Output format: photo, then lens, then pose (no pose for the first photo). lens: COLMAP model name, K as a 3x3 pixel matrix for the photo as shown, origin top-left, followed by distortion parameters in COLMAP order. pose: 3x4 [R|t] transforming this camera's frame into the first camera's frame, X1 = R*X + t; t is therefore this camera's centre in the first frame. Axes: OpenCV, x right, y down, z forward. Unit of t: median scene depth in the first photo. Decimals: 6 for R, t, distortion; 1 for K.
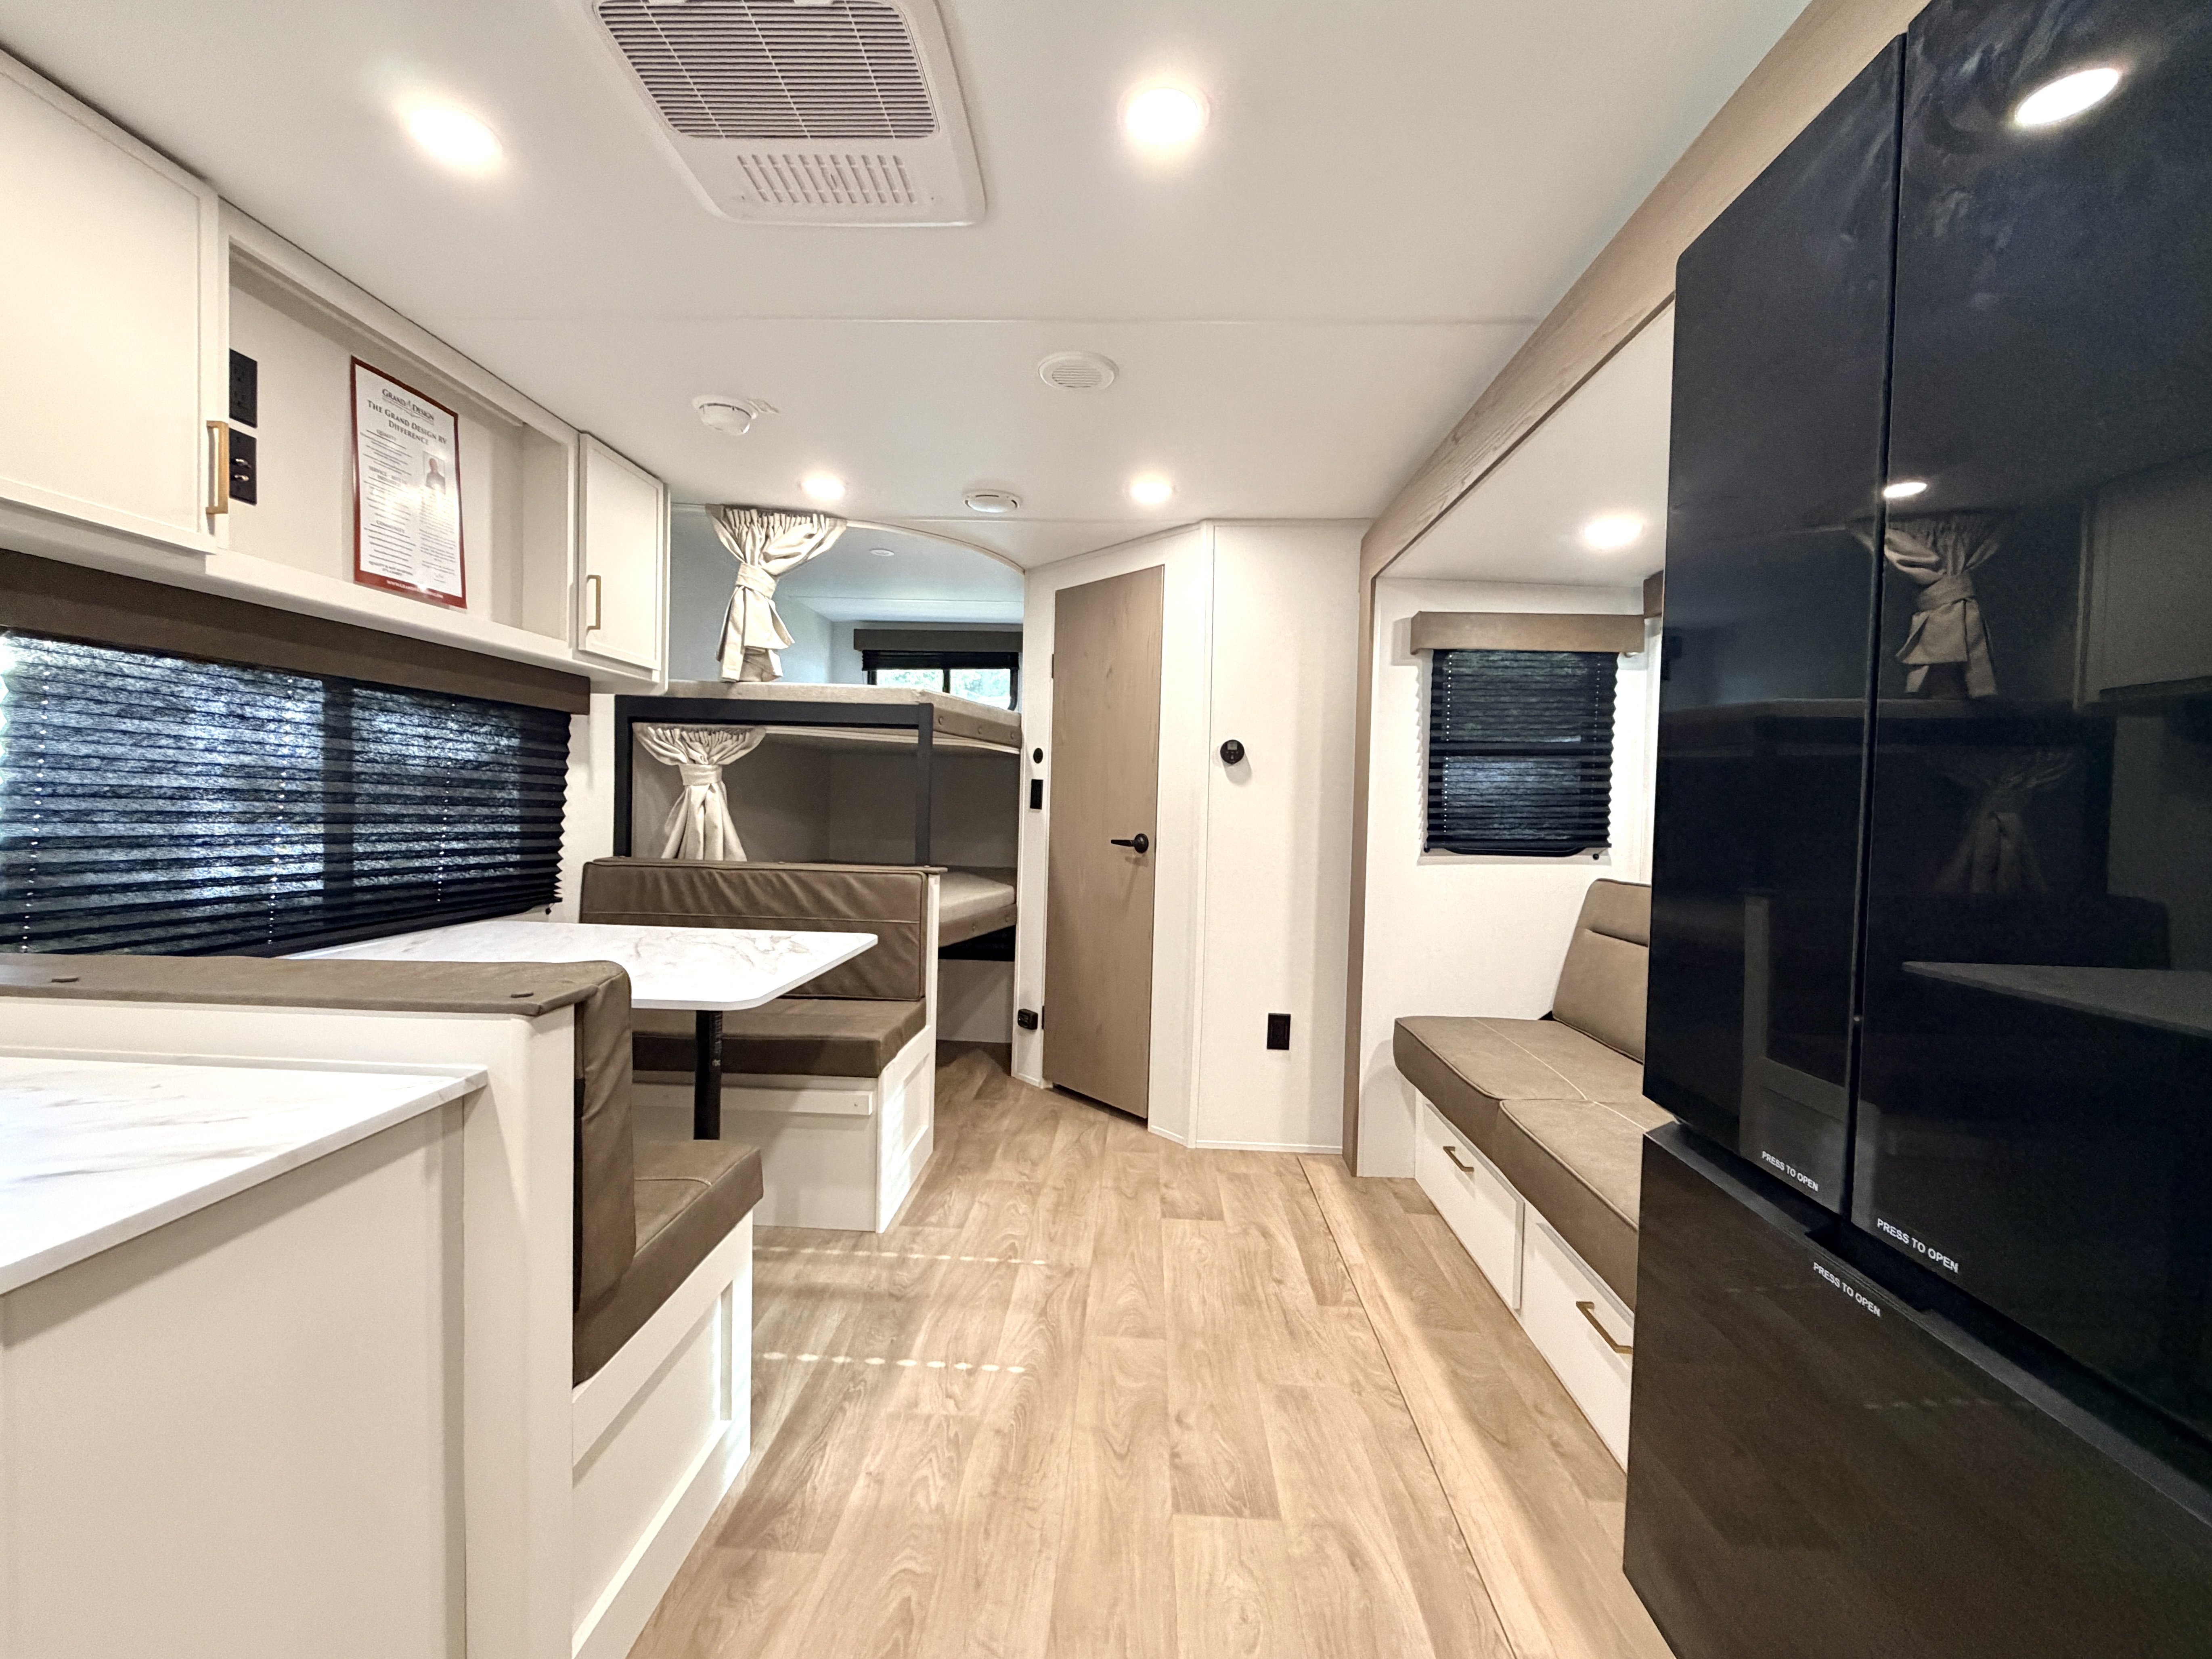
lens RADIAL K [[886.9, 0, 1106.2], [0, 886.9, 836.4], [0, 0, 1]] dist [0.002825, -0.001923]
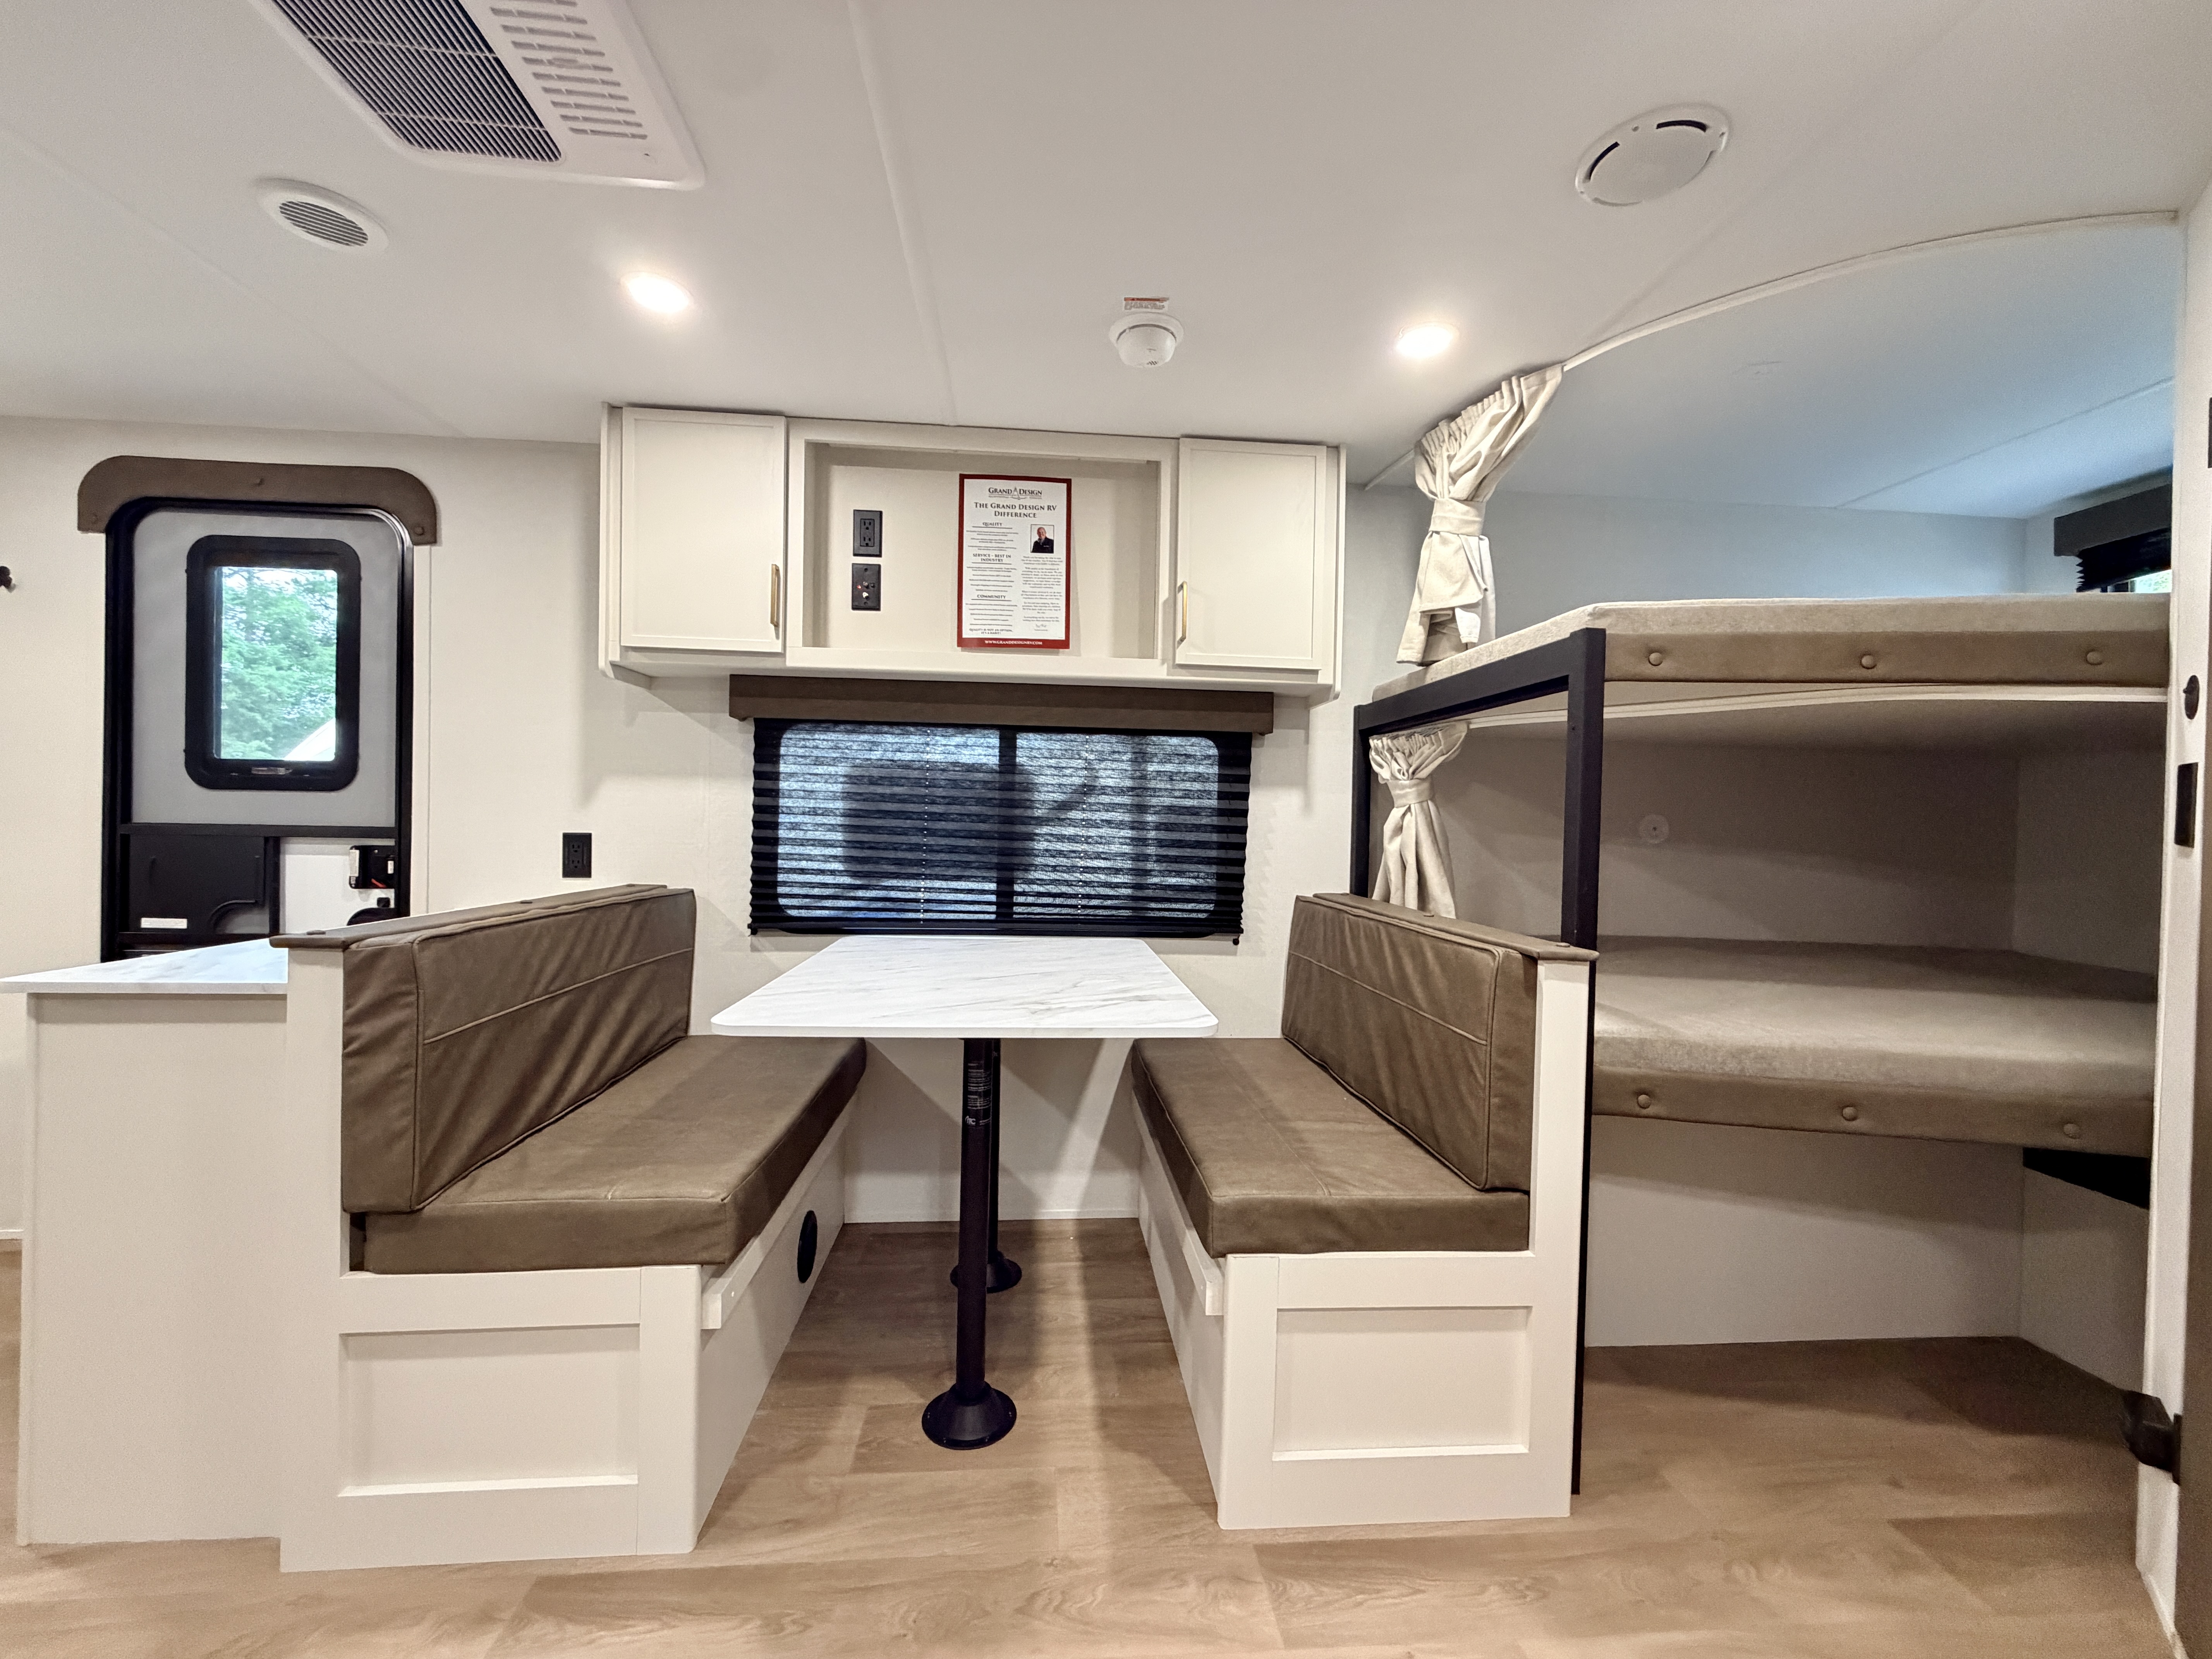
lens RADIAL K [[886.9, 0, 1119.6], [0, 886.9, 831.4], [0, 0, 1]] dist [0.002825, -0.001923]
pose [[0.133957, -0.015242, -0.990870, 0.363600], [-0.059001, 0.997985, -0.023328, -0.006200], [0.989229, 0.061587, 0.132788, 0.880689]]
